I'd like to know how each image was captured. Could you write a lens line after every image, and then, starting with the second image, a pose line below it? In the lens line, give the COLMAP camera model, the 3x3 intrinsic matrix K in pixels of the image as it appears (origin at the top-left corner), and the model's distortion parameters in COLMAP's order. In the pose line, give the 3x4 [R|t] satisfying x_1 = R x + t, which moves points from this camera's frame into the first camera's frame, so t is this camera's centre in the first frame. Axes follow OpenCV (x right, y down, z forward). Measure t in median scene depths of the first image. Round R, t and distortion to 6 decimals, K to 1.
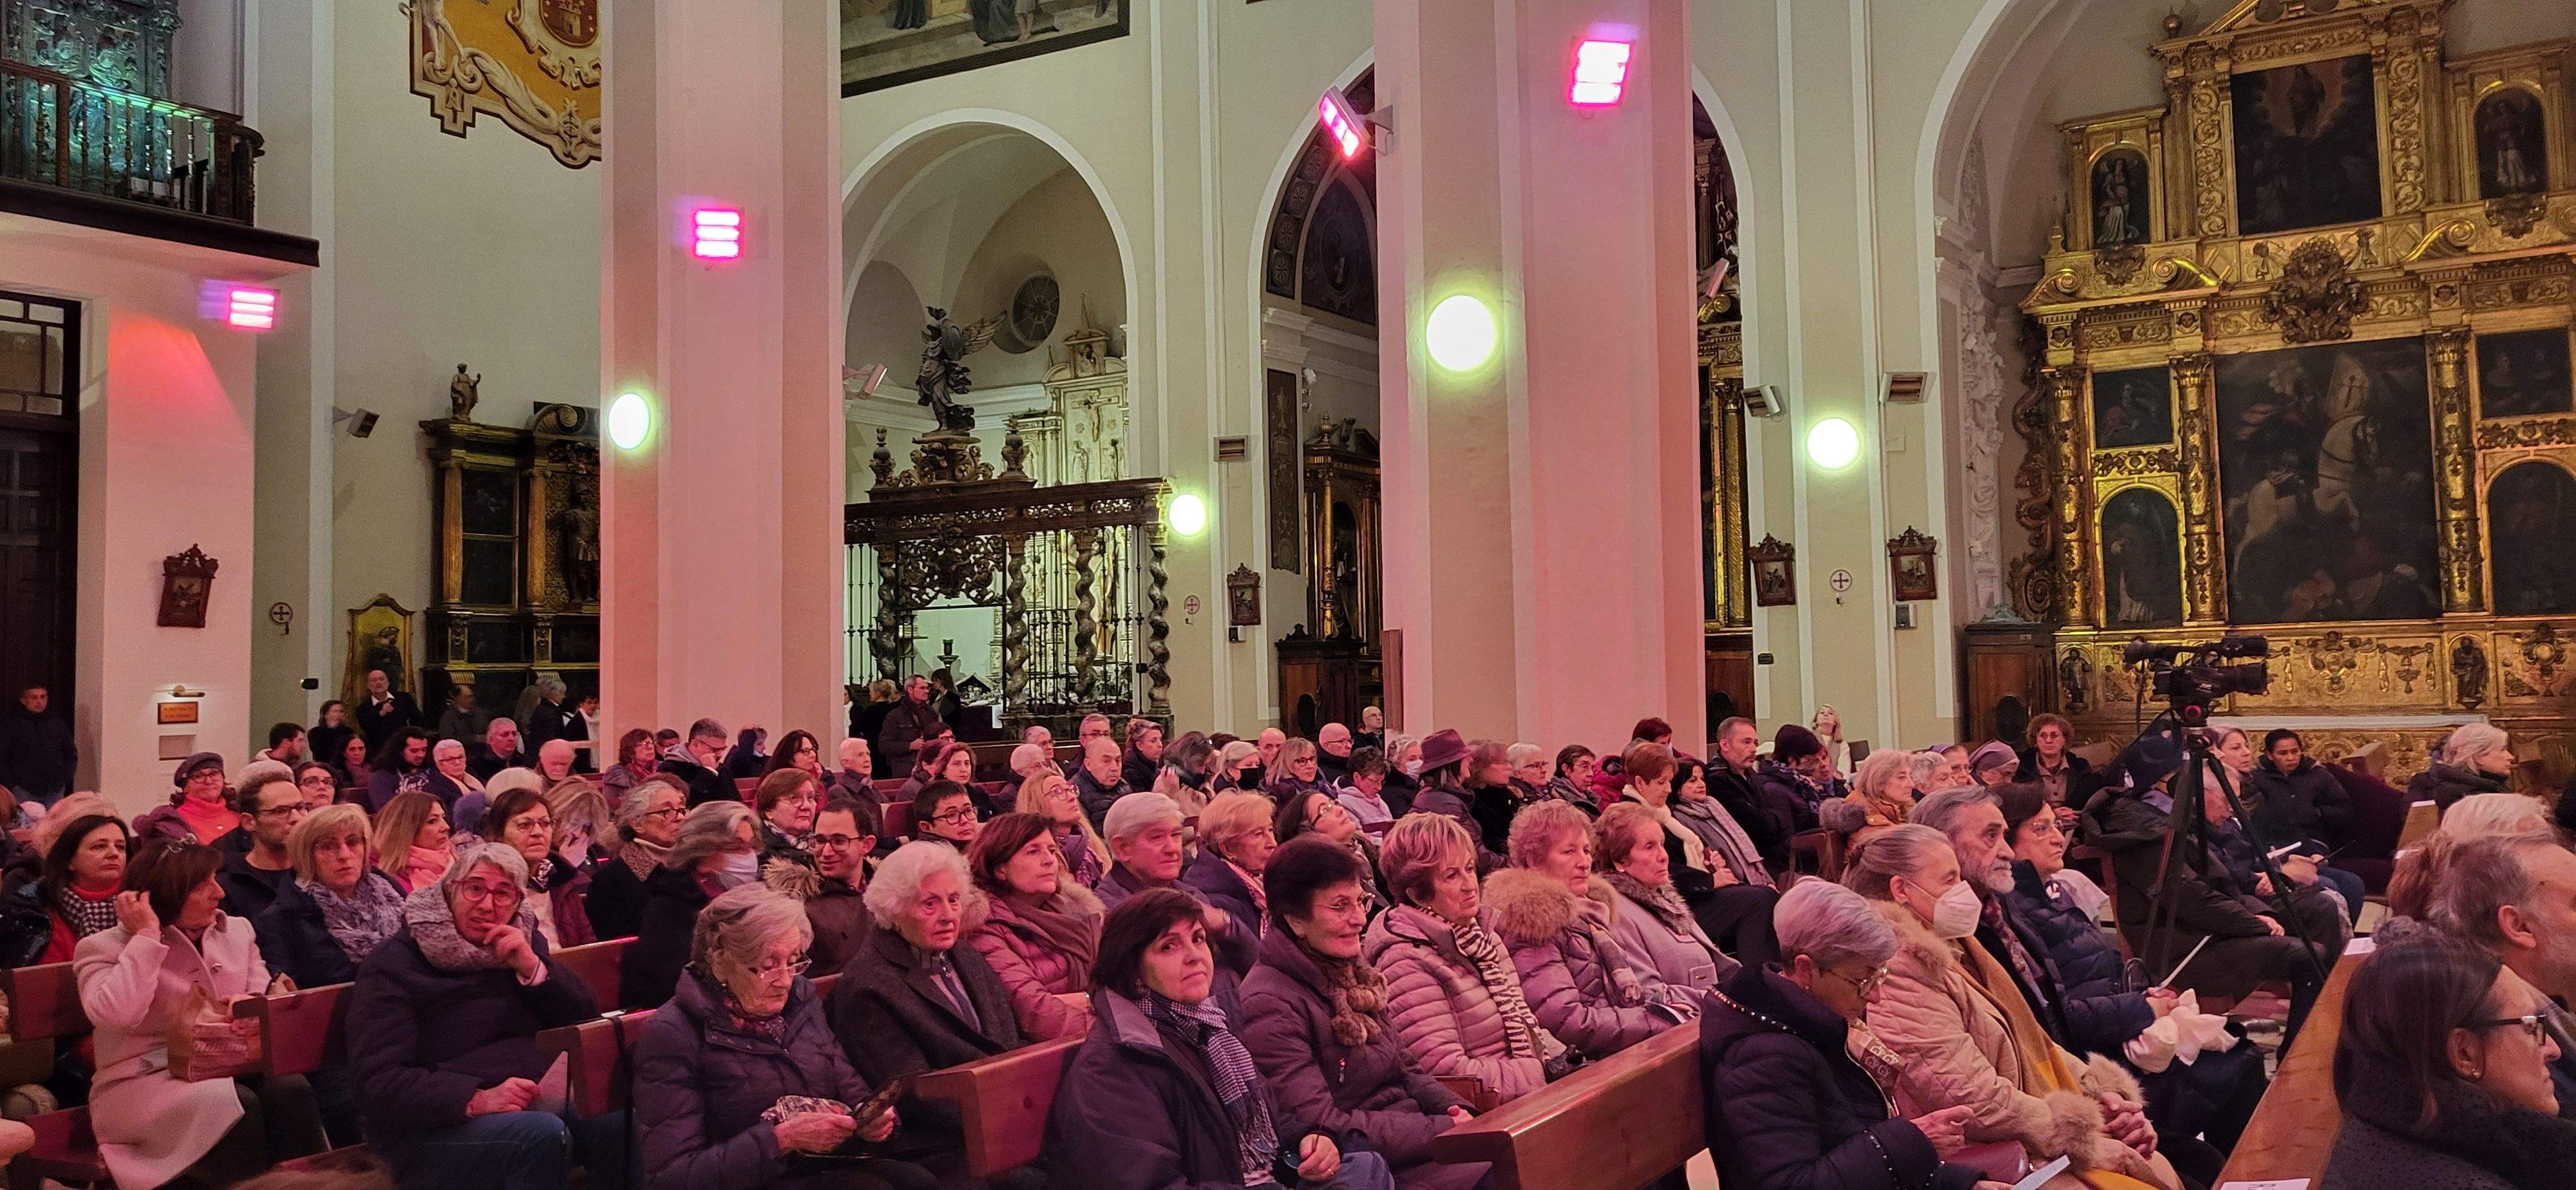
lens RADIAL K [[1919.1, 0, 1279.4], [0, 1919.1, 565.5], [0, 0, 1]] dist [0.036000, -0.025304]
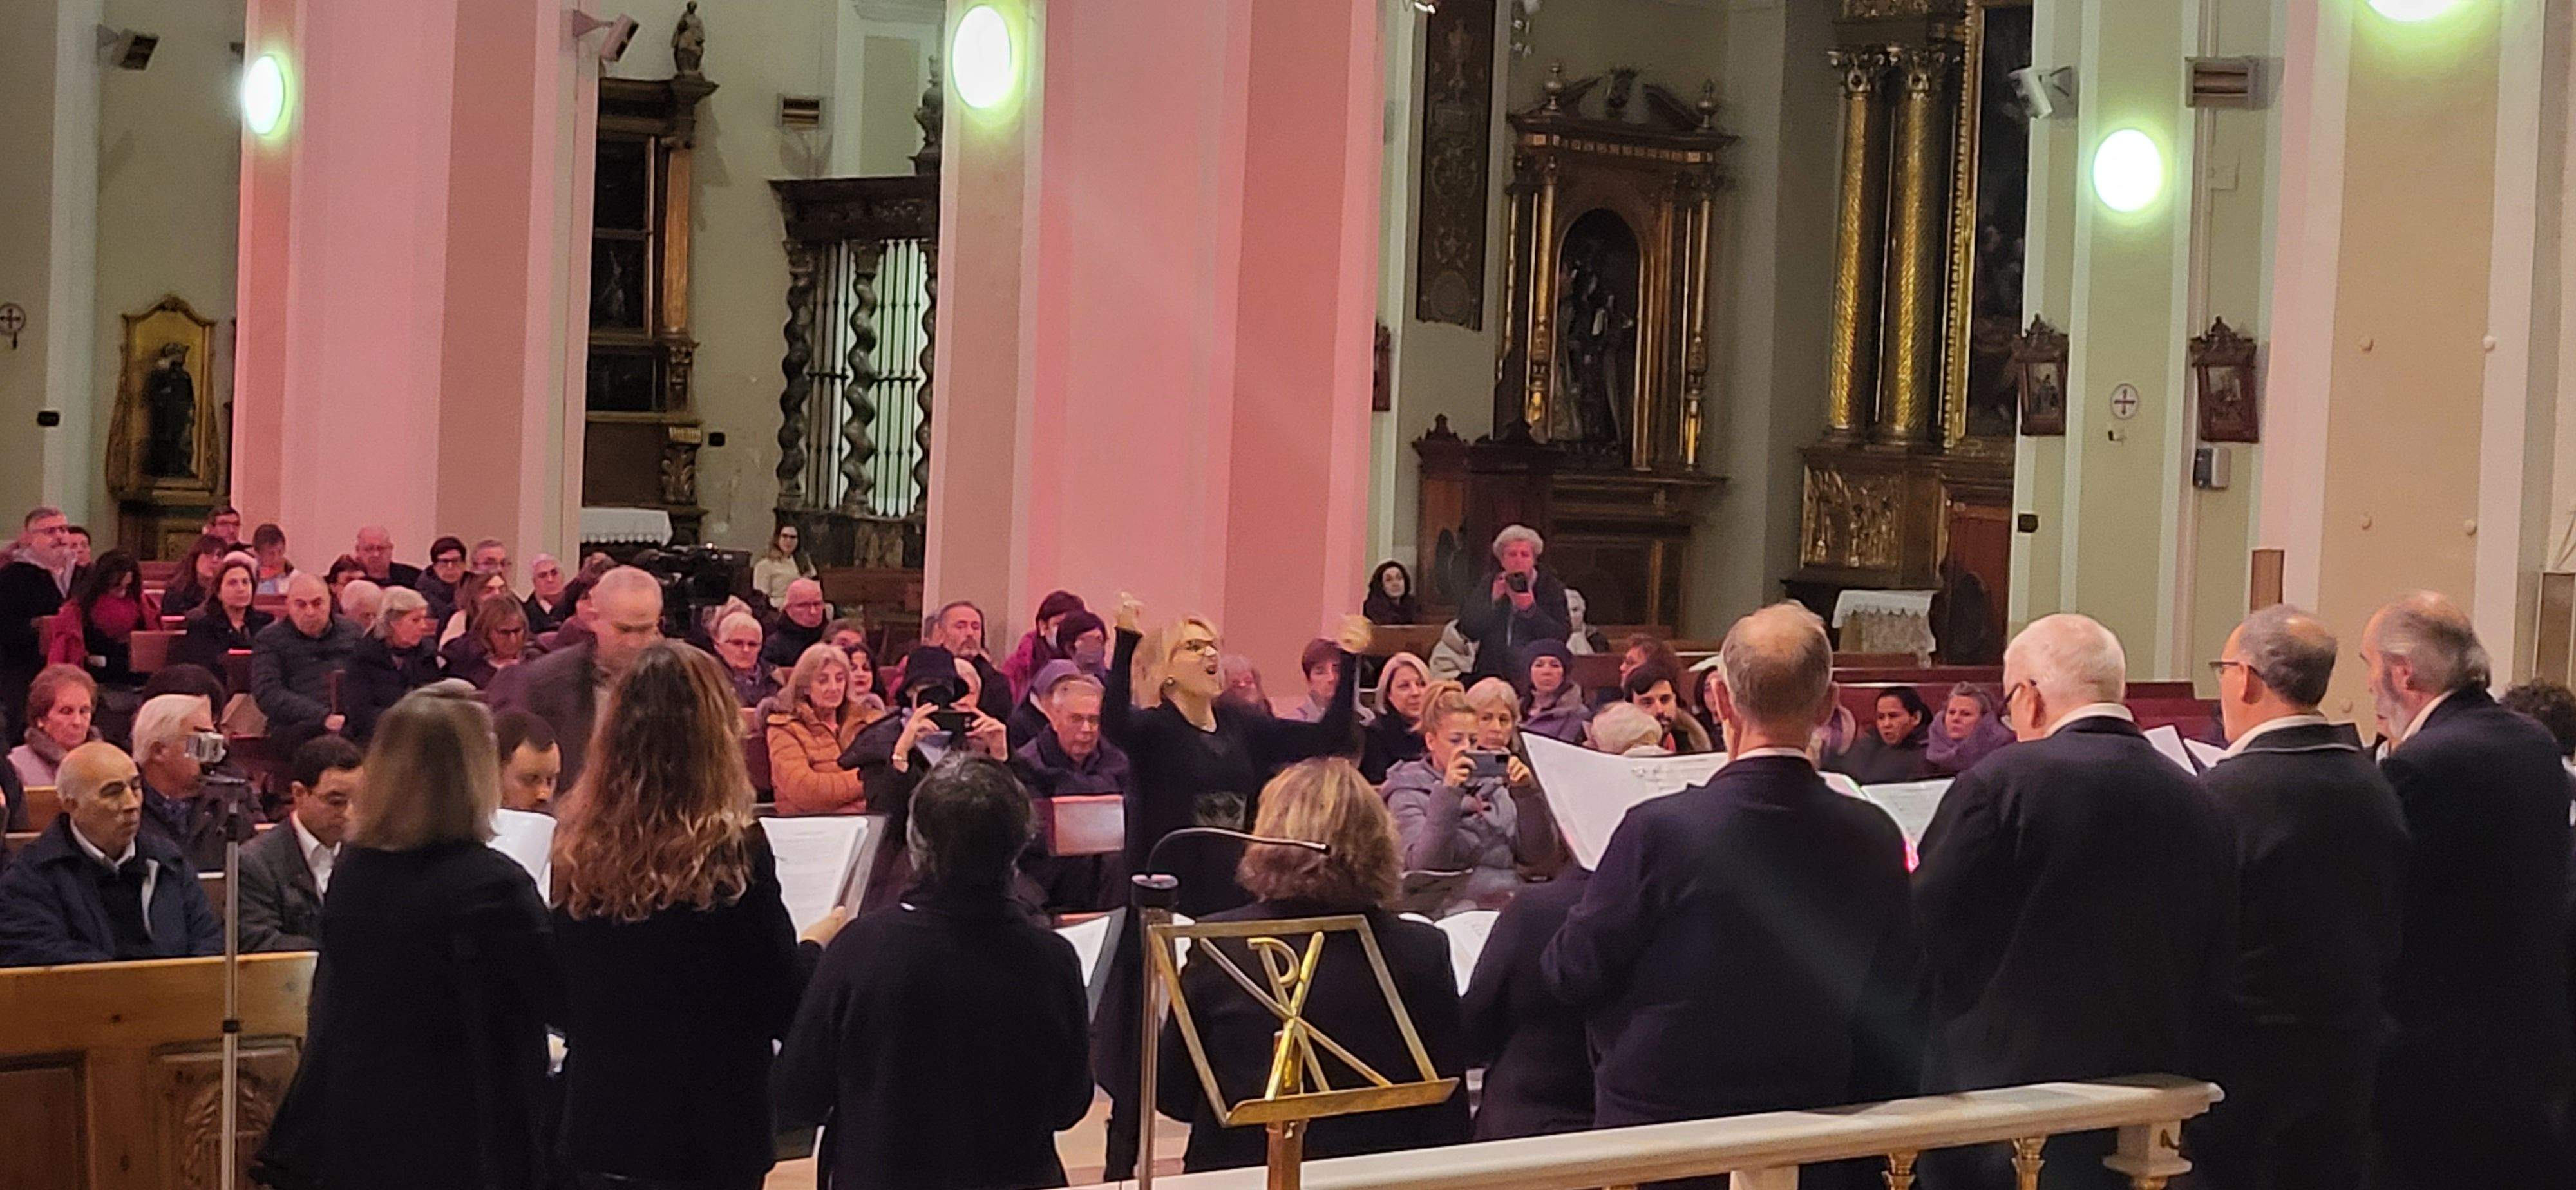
lens RADIAL K [[4024.6, 0, 1288.0], [0, 4024.6, 595.0], [0, 0, 1]] dist [0.008720, 0.069652]
pose [[0.939201, 0.073425, -0.335425, 0.540167], [-0.040258, 0.993679, 0.104795, -0.060622], [0.340999, -0.084921, 0.936220, -0.307450]]
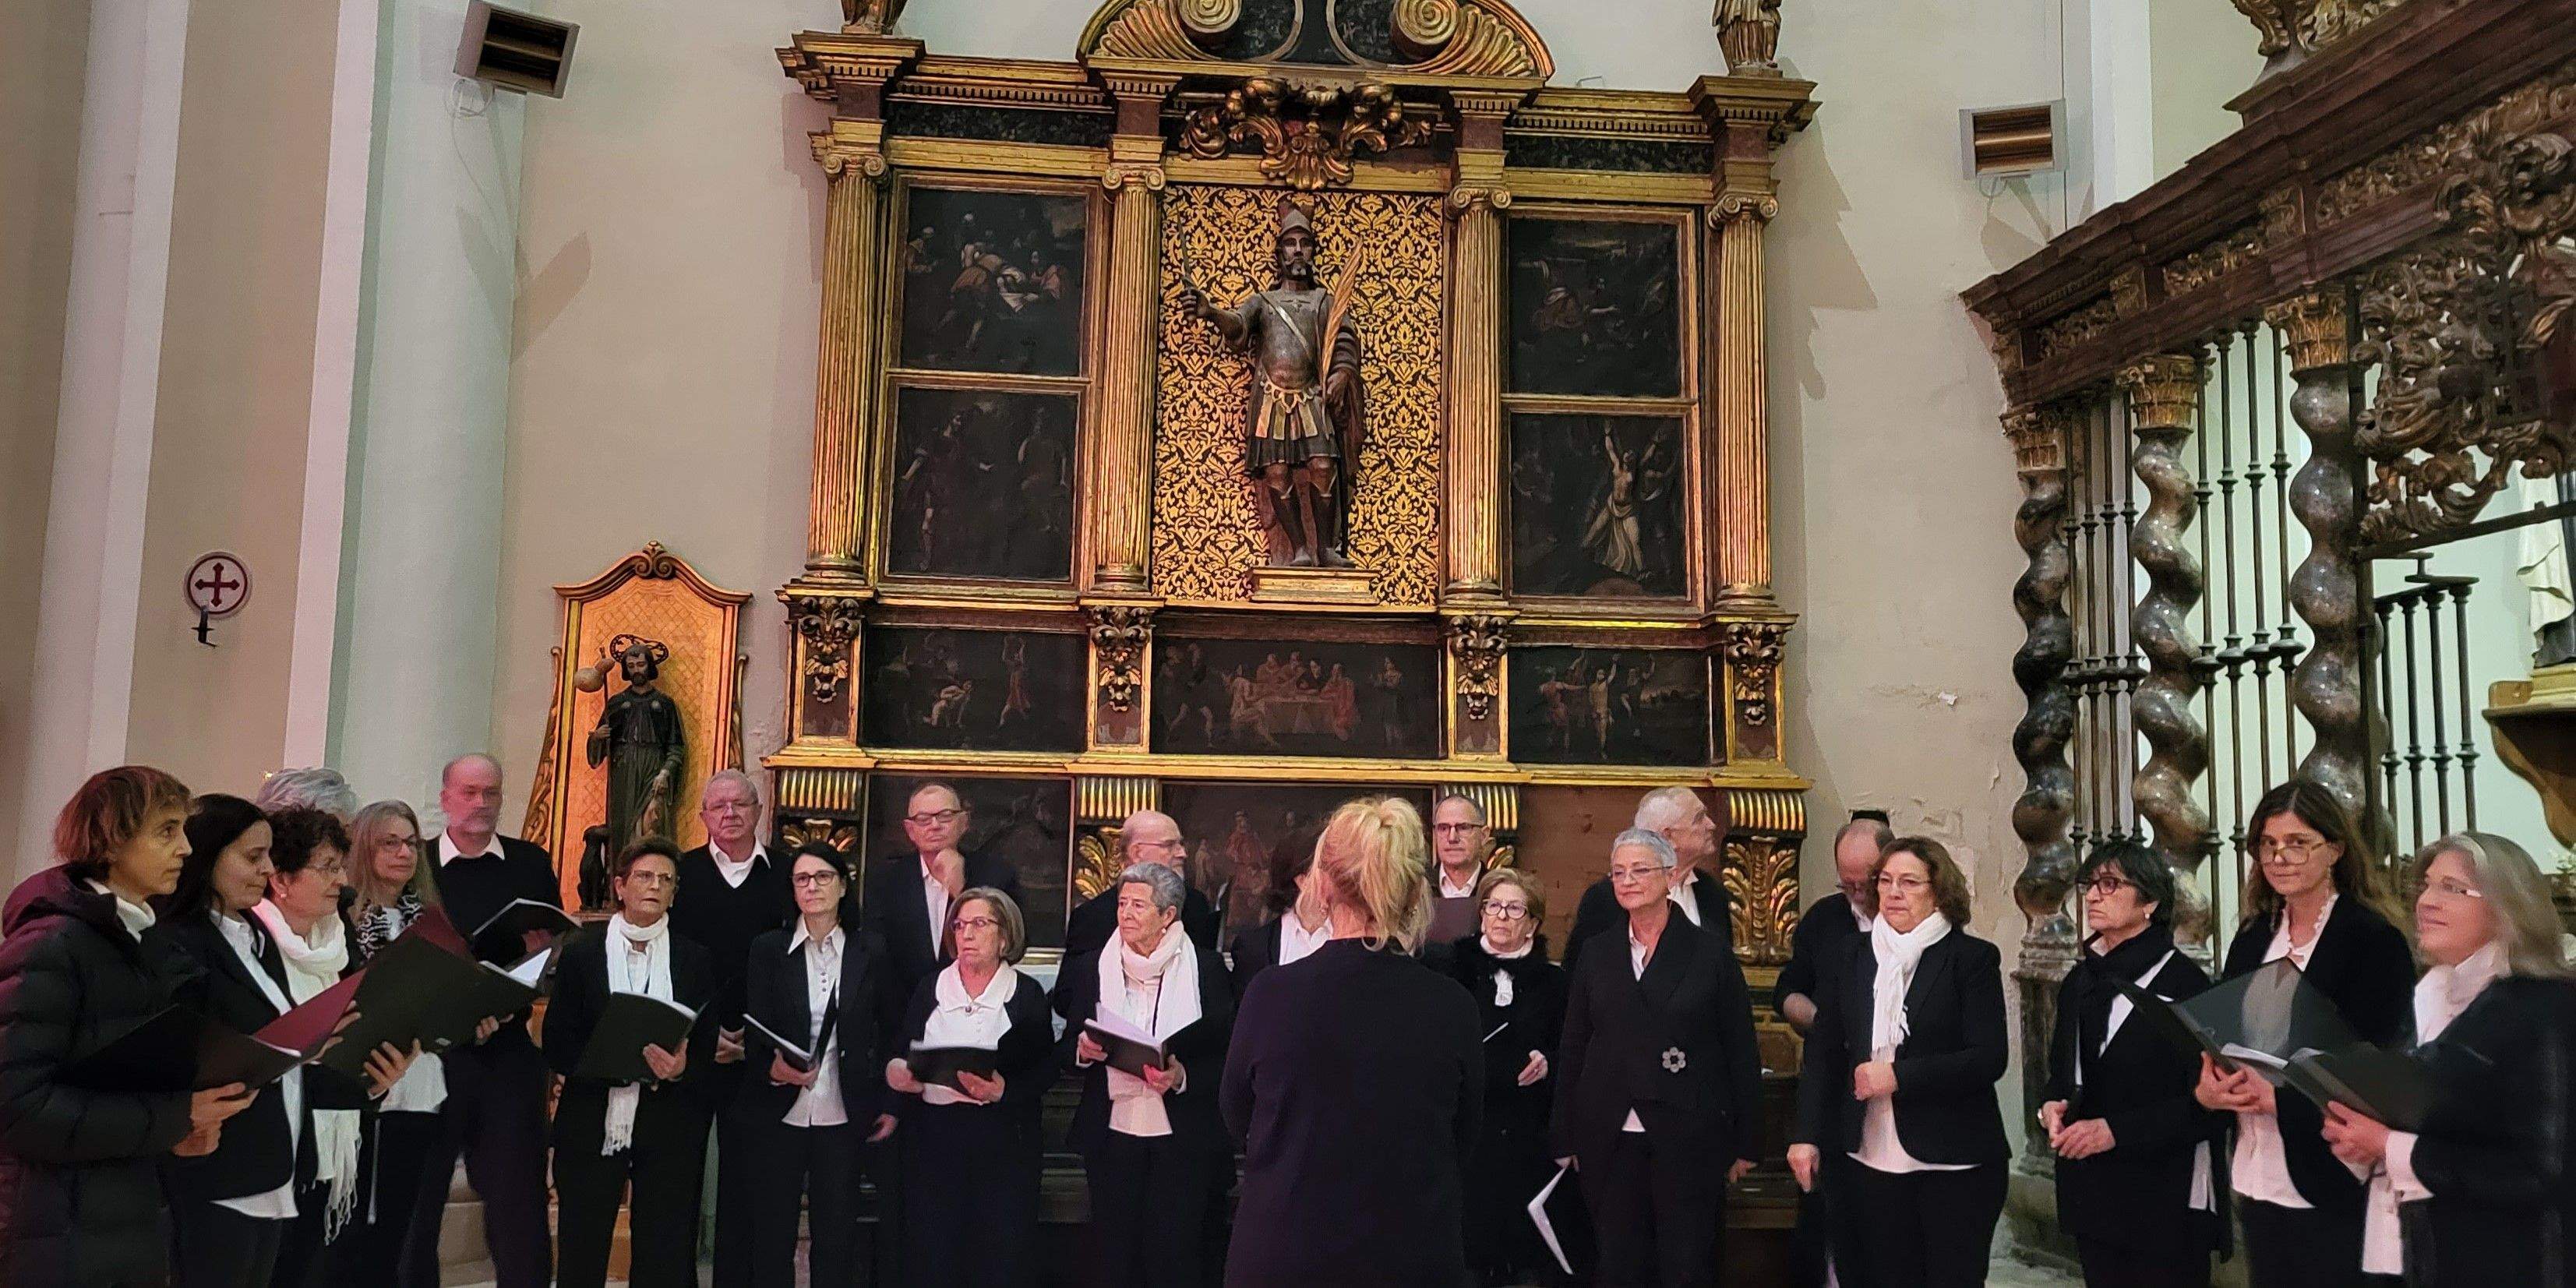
lens RADIAL K [[2269.5, 0, 1286.1], [0, 2269.5, 546.8], [0, 0, 1]] dist [-0.003346, -0.004941]
pose [[0.609512, -0.069920, -0.789687, -0.089402], [0.013209, 0.996860, -0.078069, 0.064271], [0.792667, 0.037153, 0.608522, 1.105478]]
